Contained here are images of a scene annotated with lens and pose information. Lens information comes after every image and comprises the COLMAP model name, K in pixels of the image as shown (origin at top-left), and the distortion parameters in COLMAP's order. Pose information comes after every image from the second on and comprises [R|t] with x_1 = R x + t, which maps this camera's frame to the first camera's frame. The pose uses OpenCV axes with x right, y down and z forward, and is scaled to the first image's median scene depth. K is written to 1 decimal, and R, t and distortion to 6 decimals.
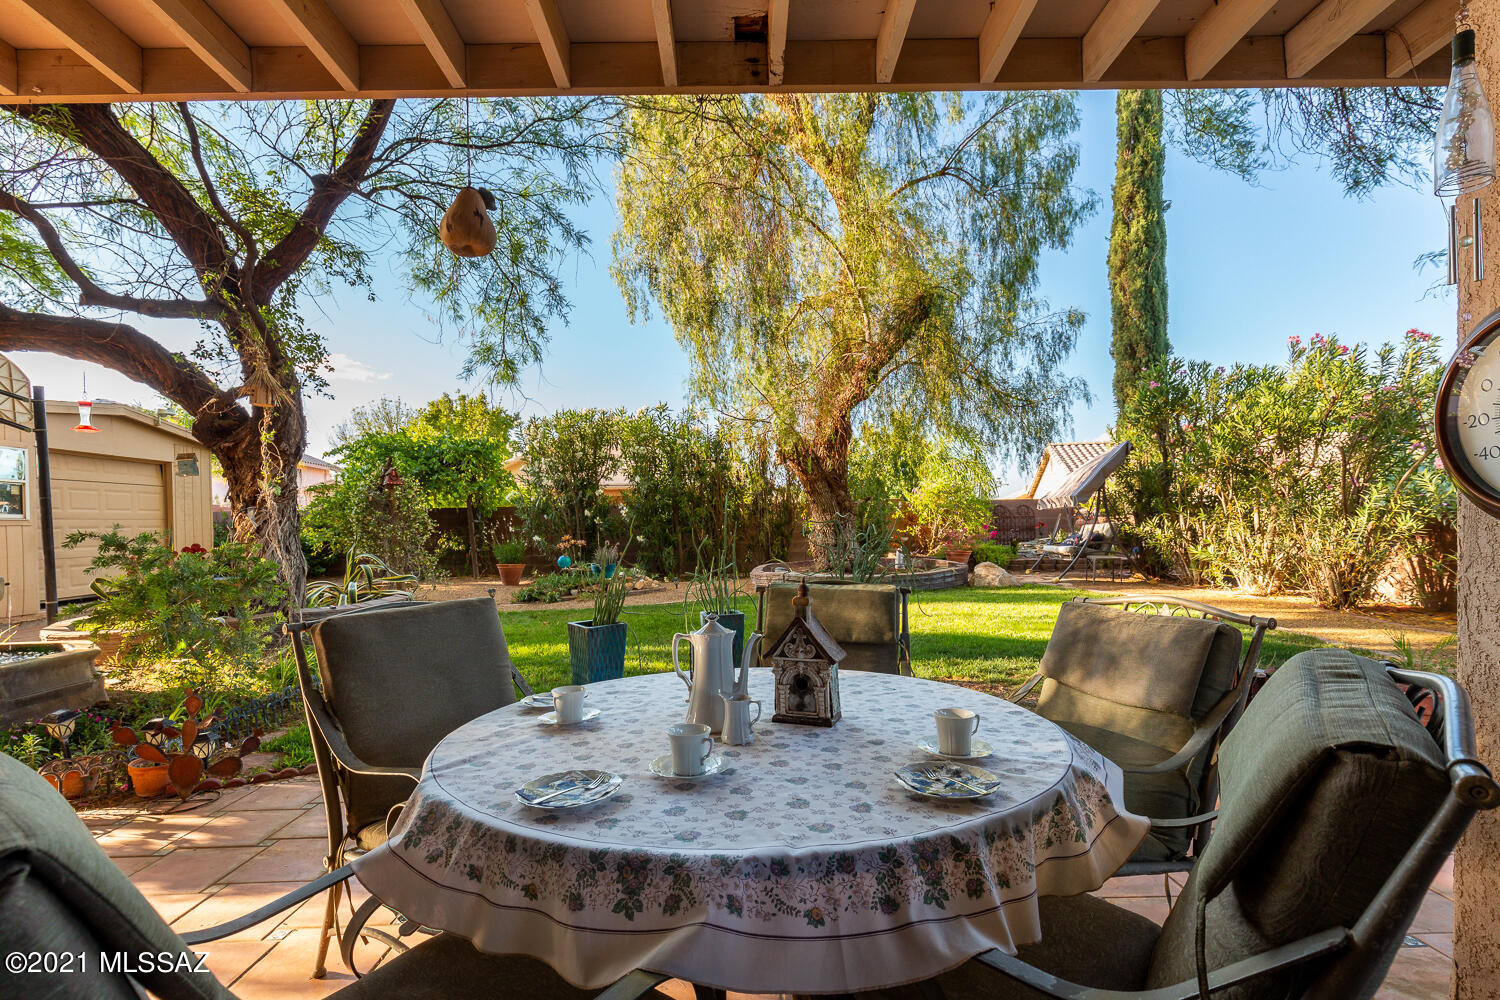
lens RADIAL K [[683.5, 0, 750.6], [0, 683.5, 527.8], [0, 0, 1]] dist [0.002090, 0.000314]
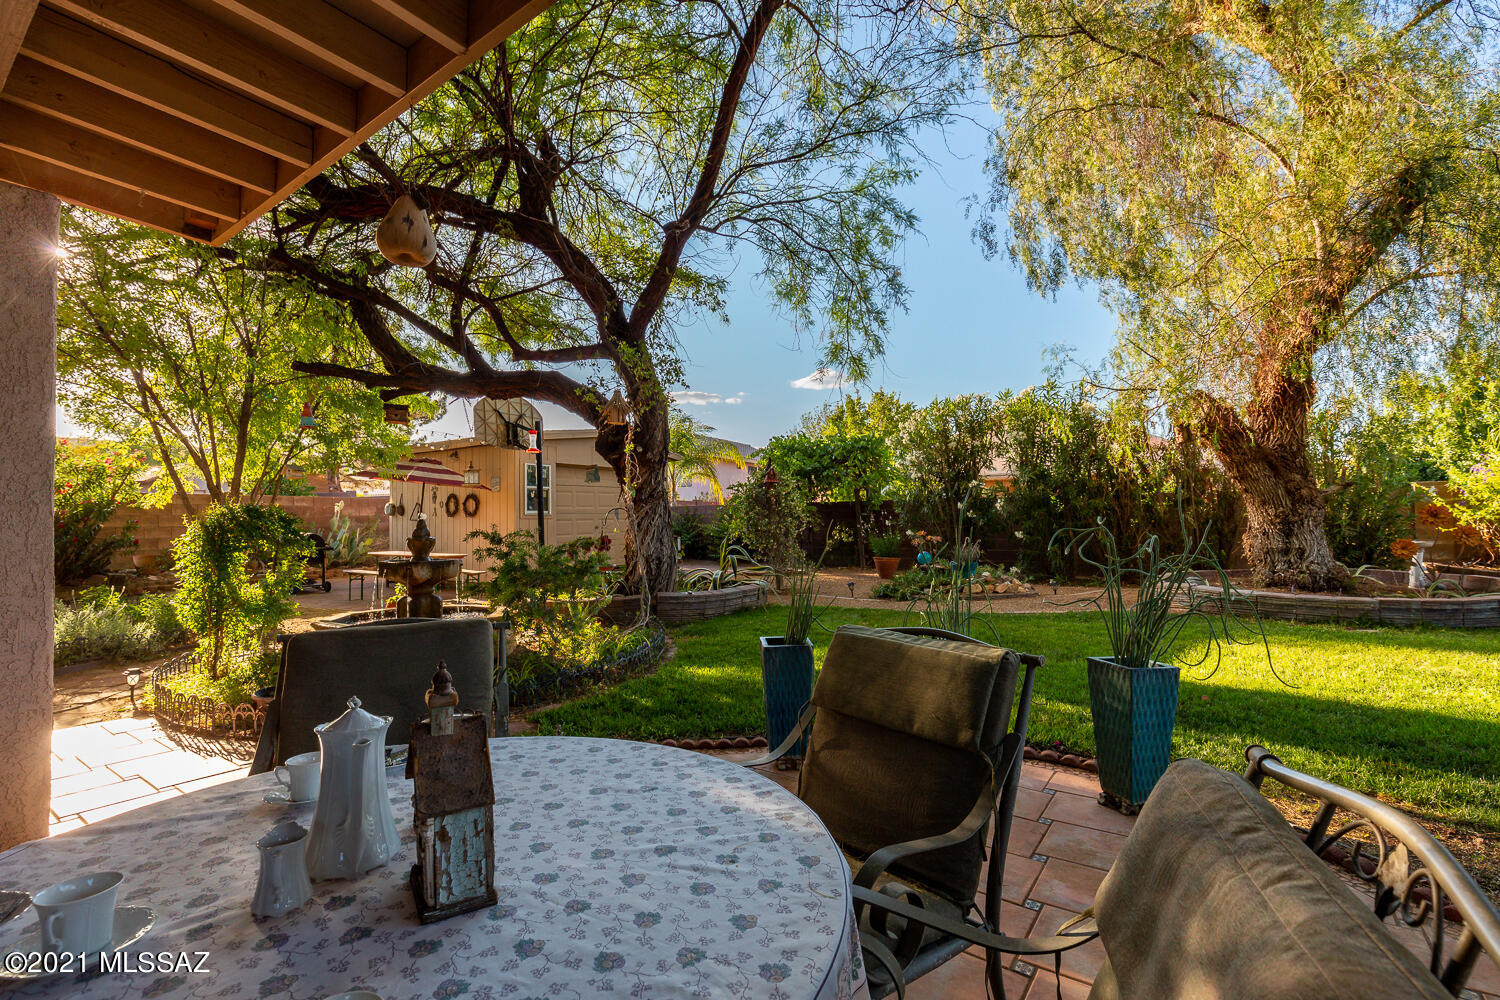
lens RADIAL K [[674.0, 0, 750.0], [0, 674.0, 500.0], [0, 0, 1]] dist [0.004645, 0.000258]
pose [[0.804457, -0.010944, -0.593910, 0.113550], [-0.004254, 0.999698, -0.024183, -0.009436], [0.593996, 0.021981, 0.804168, 0.114653]]
